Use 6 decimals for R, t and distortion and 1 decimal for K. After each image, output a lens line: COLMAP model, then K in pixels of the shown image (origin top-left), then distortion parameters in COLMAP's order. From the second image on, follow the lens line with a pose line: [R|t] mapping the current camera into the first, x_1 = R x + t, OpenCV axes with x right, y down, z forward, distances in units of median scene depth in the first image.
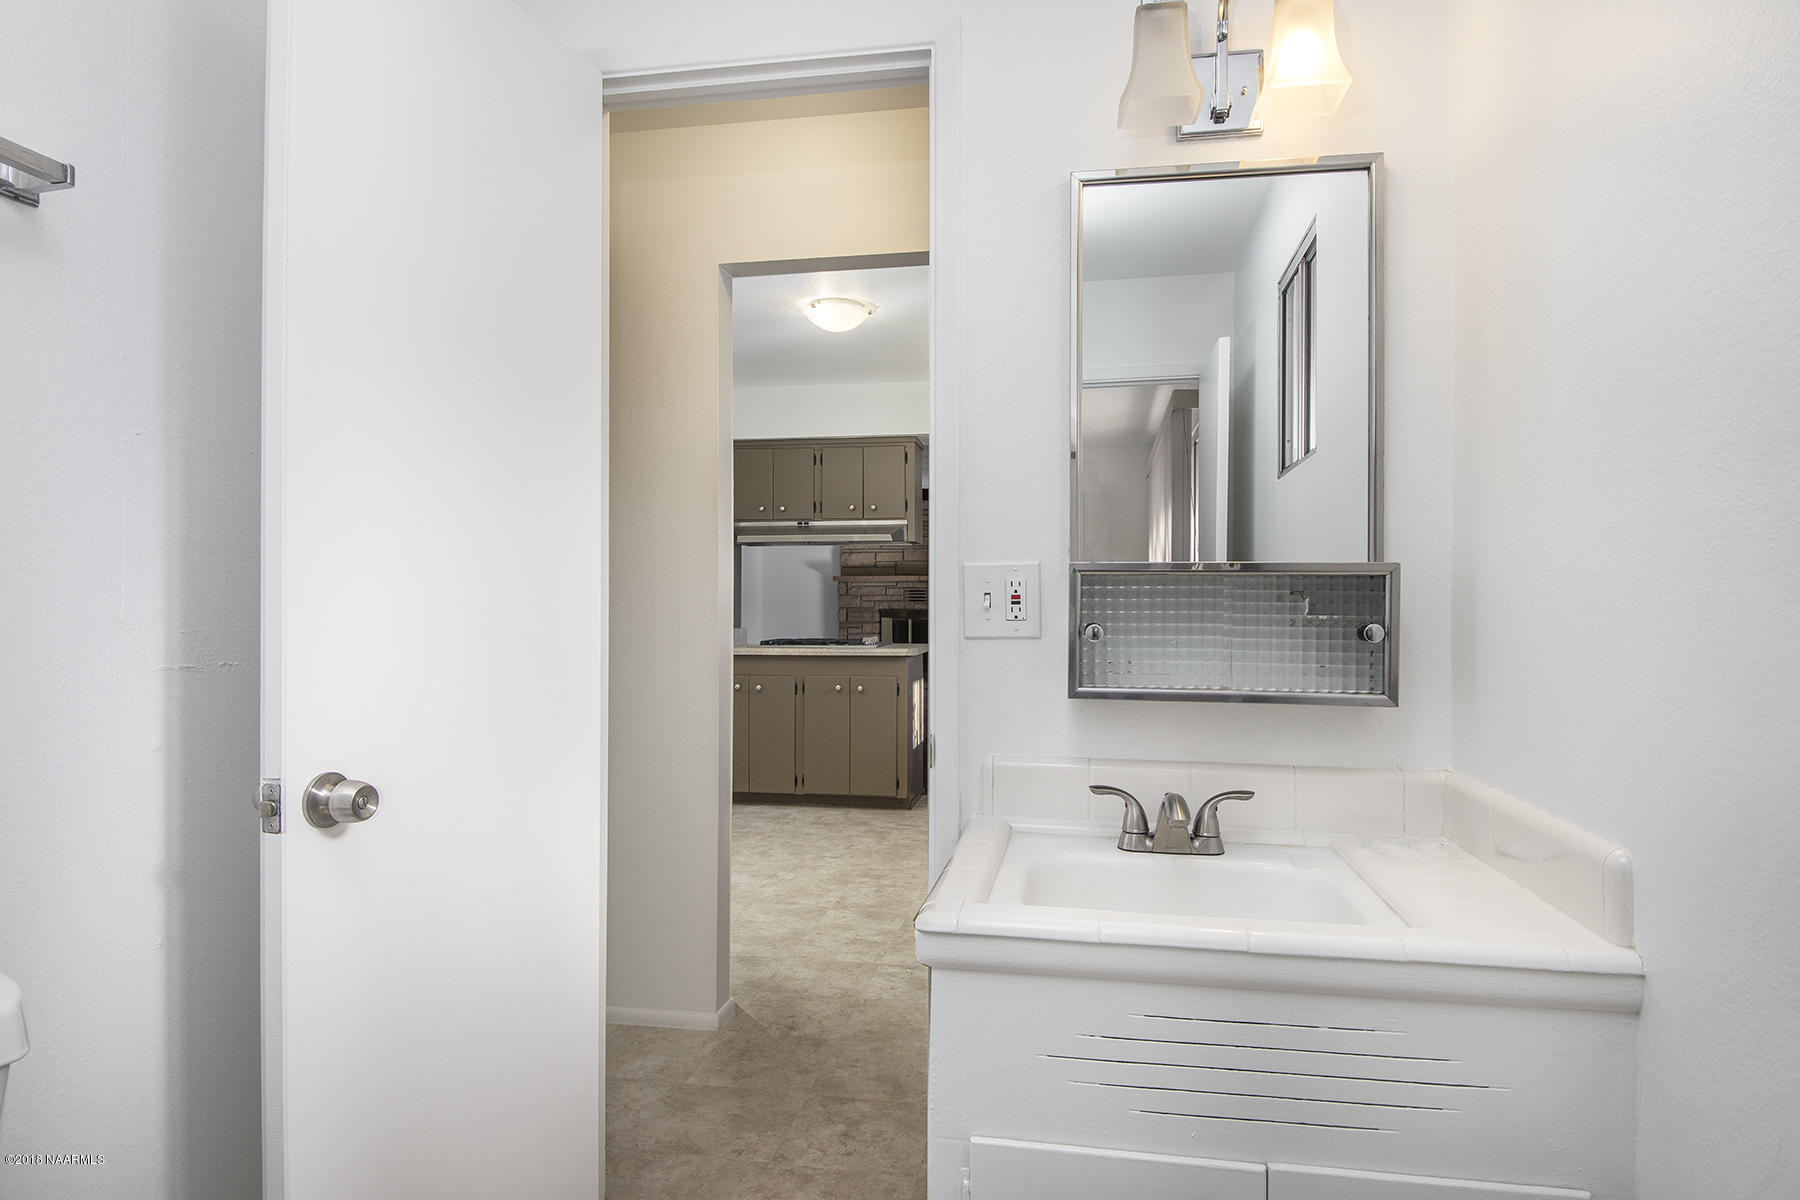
lens RADIAL K [[1000.0, 0, 900.7], [0, 1000.0, 597.5], [0, 0, 1]] dist [-0.003876, -0.000644]
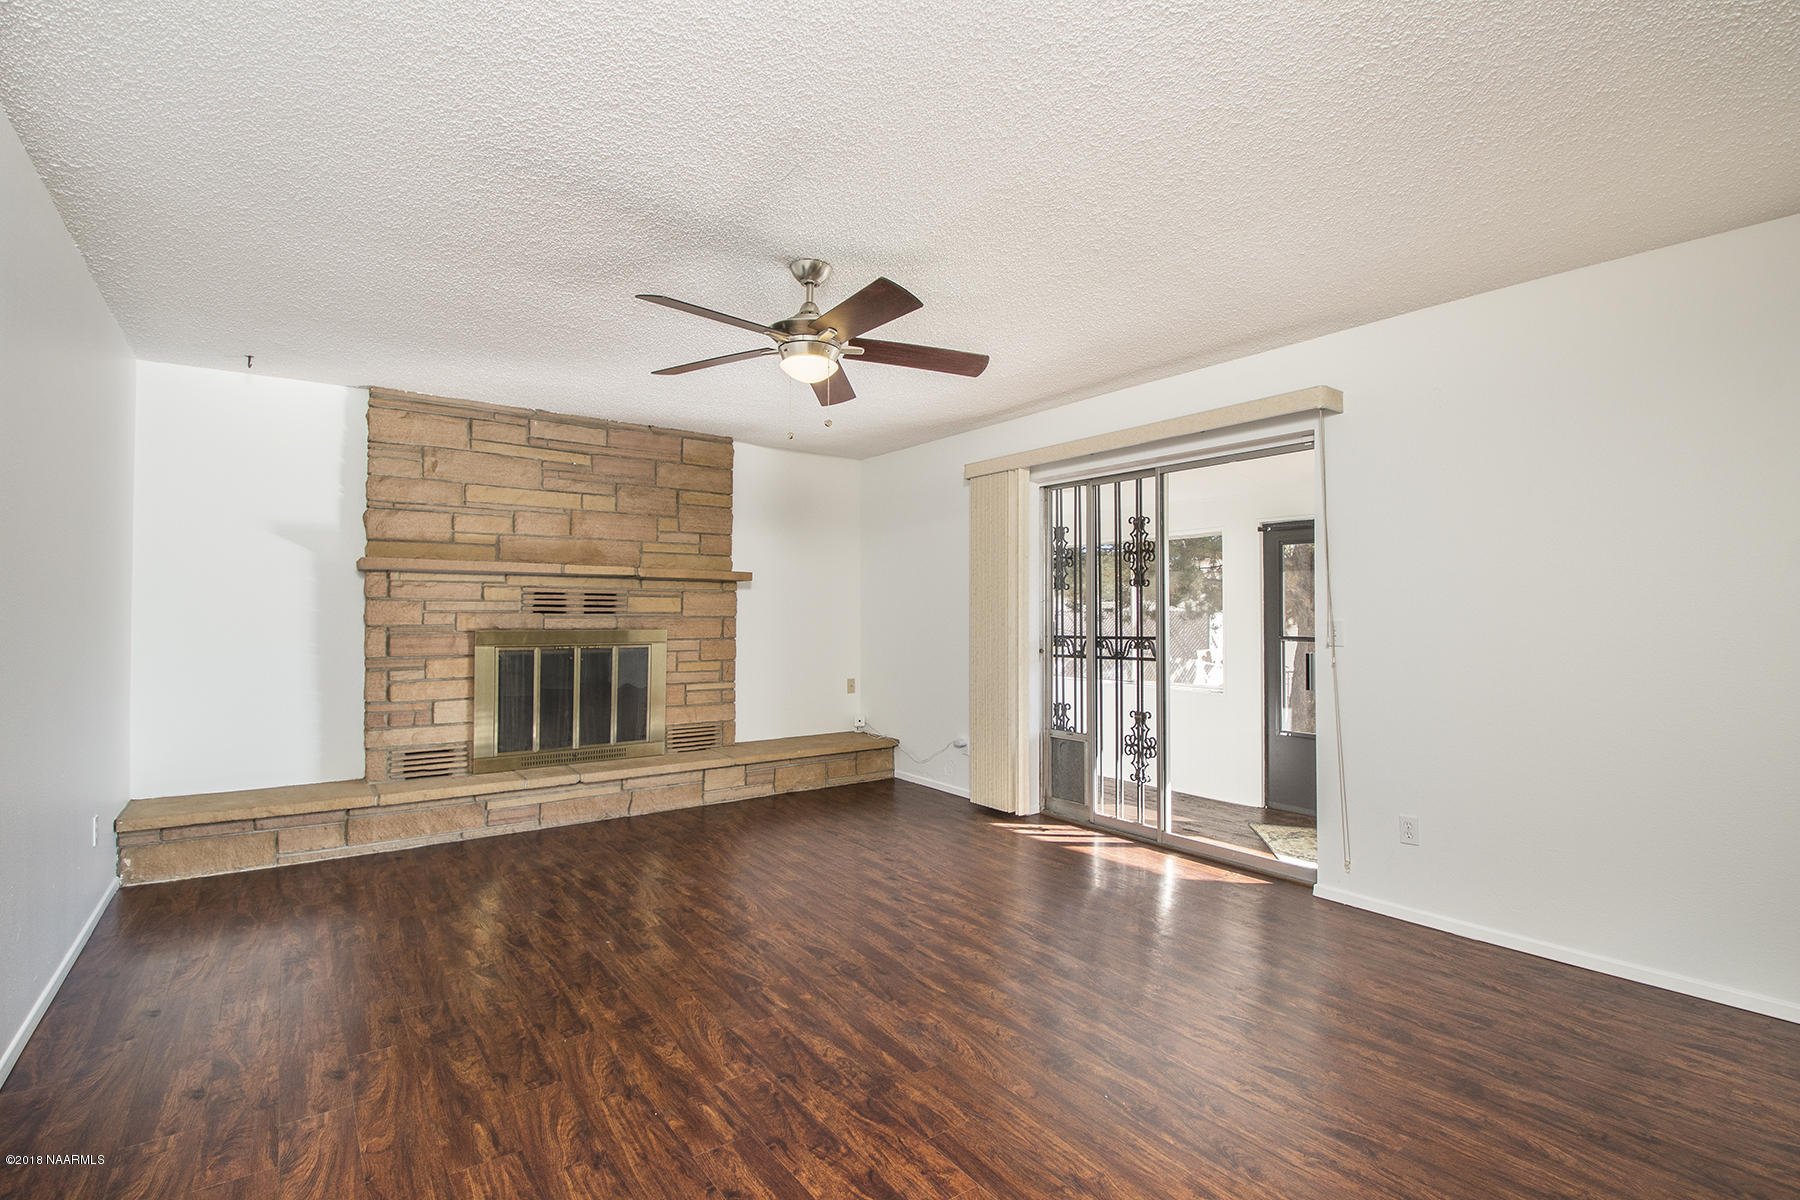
lens RADIAL K [[821.1, 0, 907.6], [0, 821.1, 598.9], [0, 0, 1]] dist [-0.011427, -0.004395]
pose [[0.684990, 0.013317, 0.728430, -0.165668], [-0.009196, 0.999911, -0.009632, -0.001337], [-0.728494, -0.000101, 0.685052, 0.568084]]
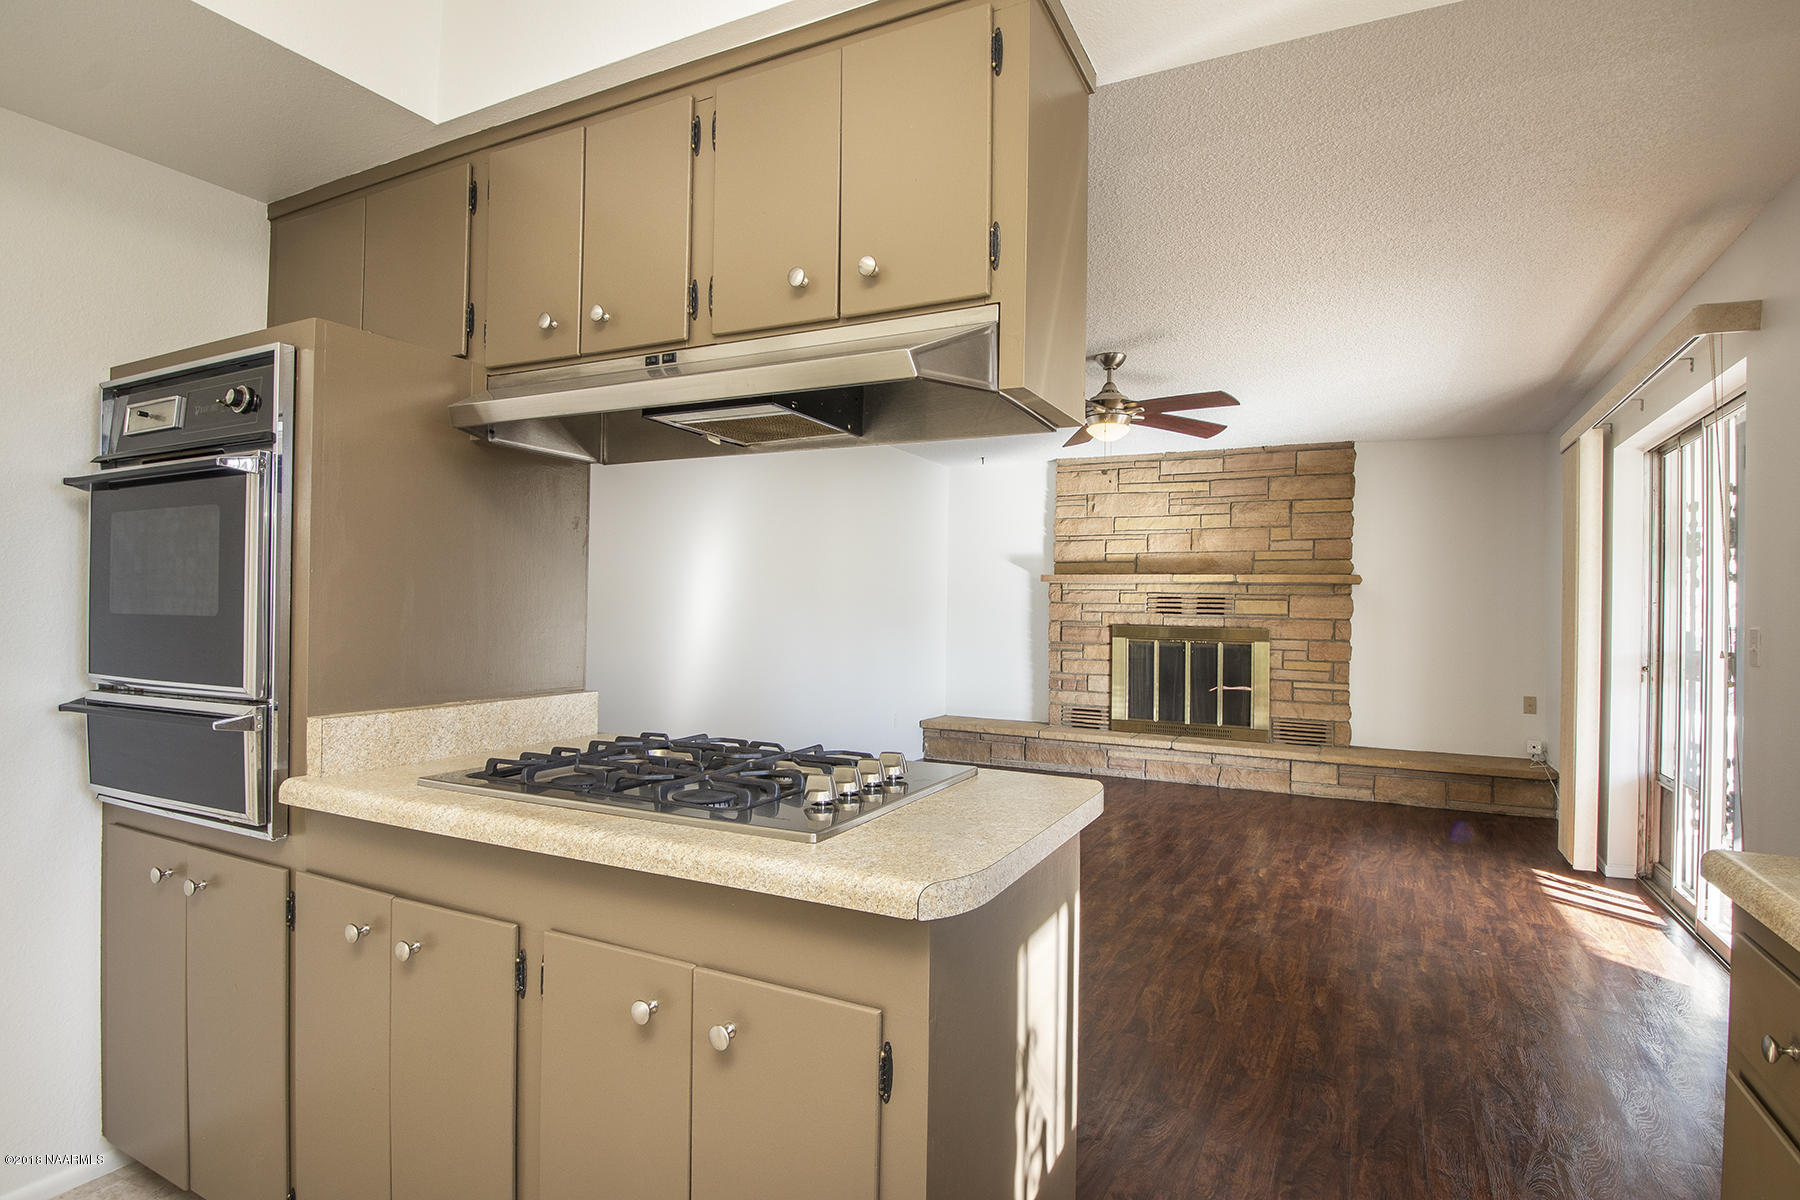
lens RADIAL K [[898.4, 0, 883.0], [0, 898.4, 604.3], [0, 0, 1]] dist [-0.018377, -0.000941]
pose [[0.948783, 0.012508, -0.315681, 0.024211], [-0.012335, 0.999921, 0.002547, -0.001539], [0.315688, 0.001477, 0.948862, 0.380577]]
